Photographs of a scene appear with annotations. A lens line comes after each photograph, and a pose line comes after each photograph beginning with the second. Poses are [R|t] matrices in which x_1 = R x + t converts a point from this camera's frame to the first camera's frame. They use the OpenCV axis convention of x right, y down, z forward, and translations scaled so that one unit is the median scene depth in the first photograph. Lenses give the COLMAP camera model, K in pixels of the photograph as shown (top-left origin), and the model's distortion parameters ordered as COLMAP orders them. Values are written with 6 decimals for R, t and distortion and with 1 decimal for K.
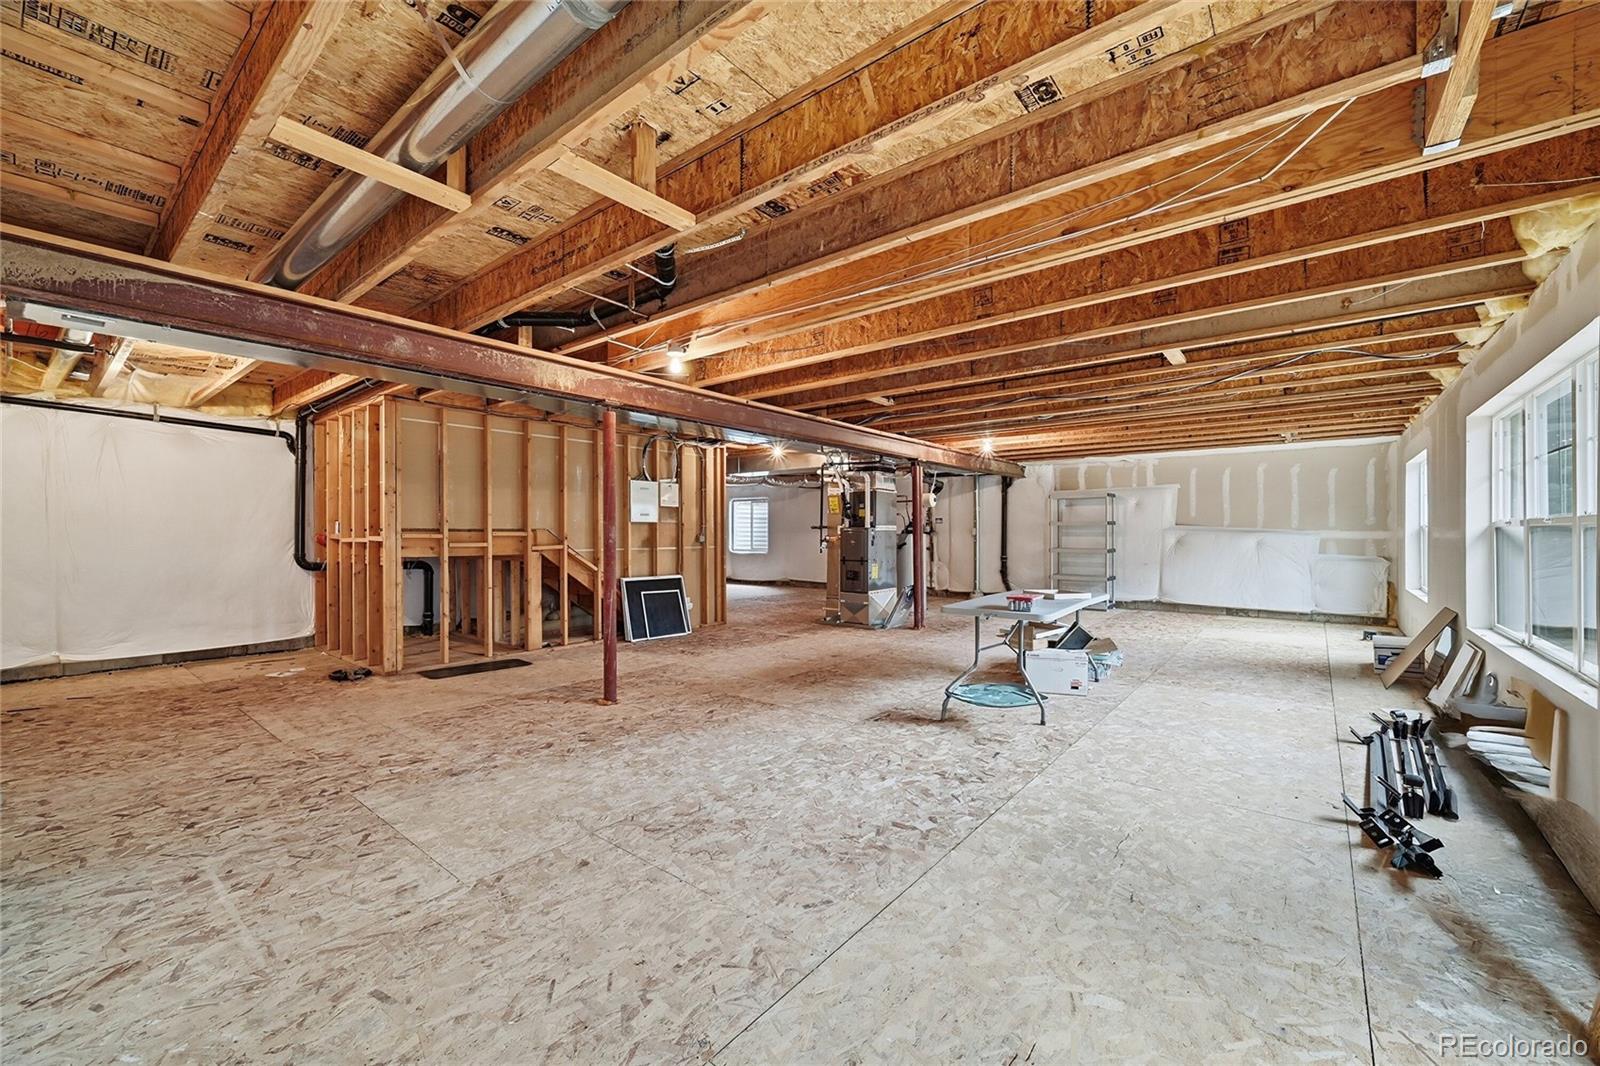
lens RADIAL K [[641.6, 0, 805.6], [0, 641.6, 532.2], [0, 0, 1]] dist [-0.000704, -0.000069]
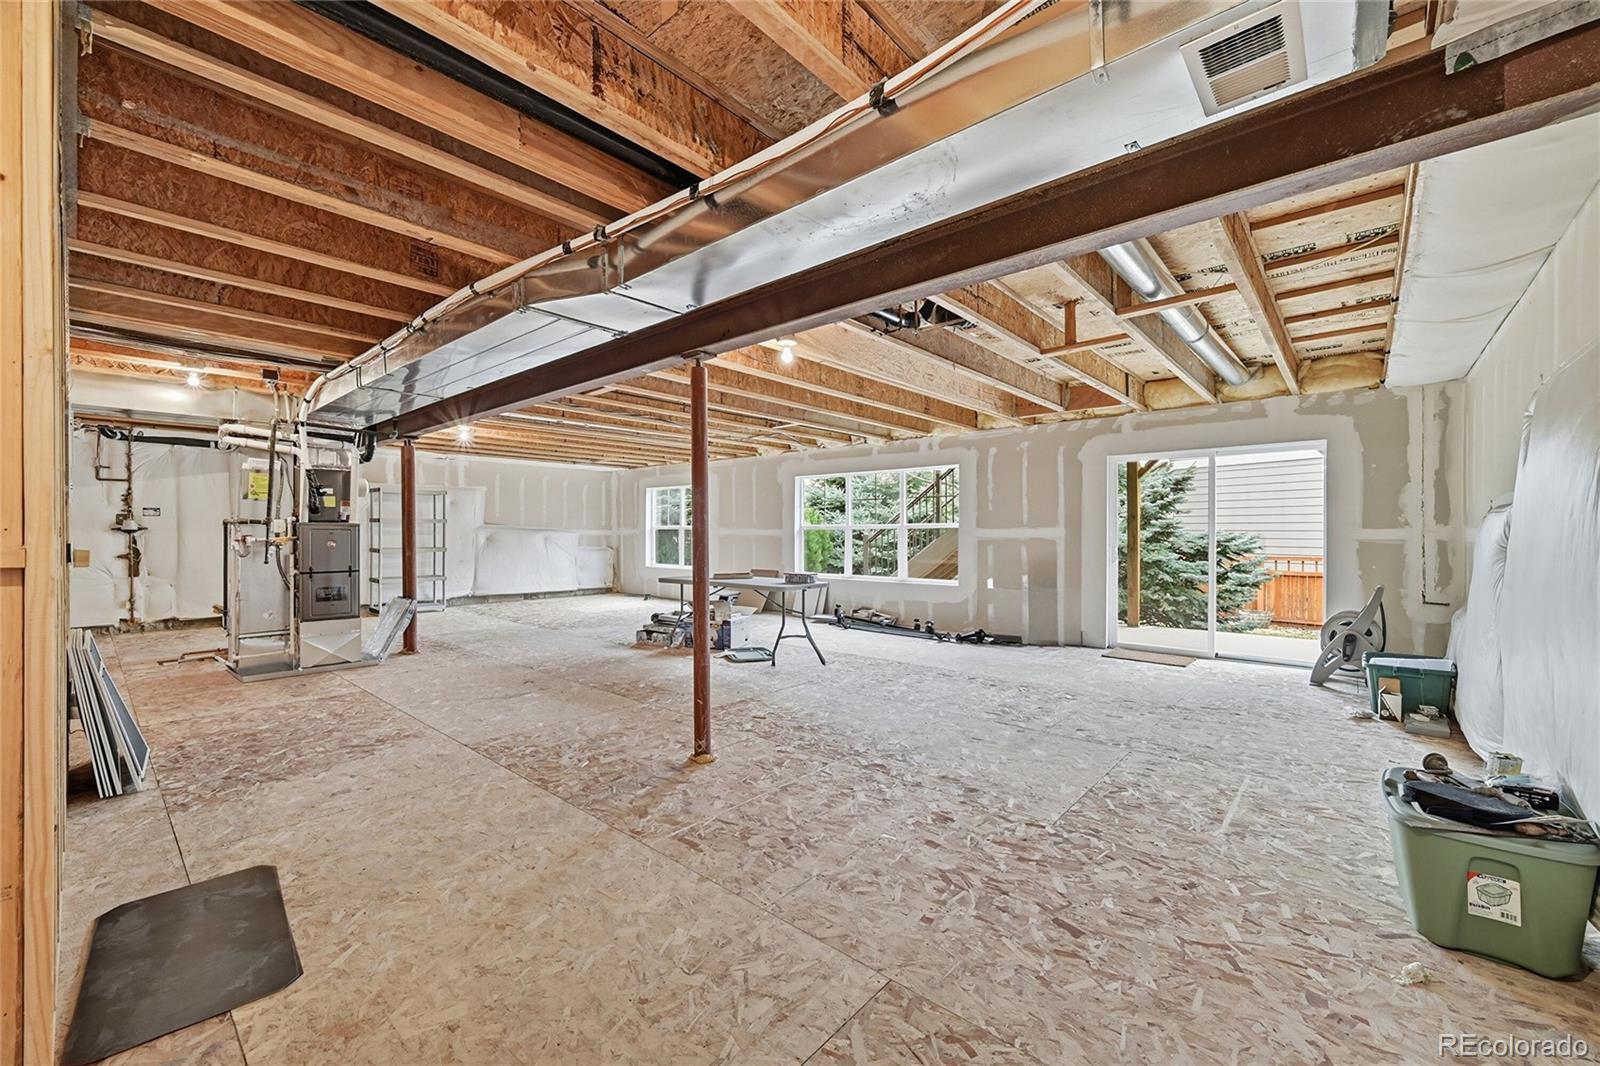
lens RADIAL K [[641.6, 0, 807.7], [0, 641.6, 533.0], [0, 0, 1]] dist [-0.000704, -0.000069]
pose [[0.033383, -0.004076, 0.999434, -0.995214], [0.001367, 0.999991, 0.004032, 0.000358], [-0.999442, 0.001232, 0.033388, 0.809997]]
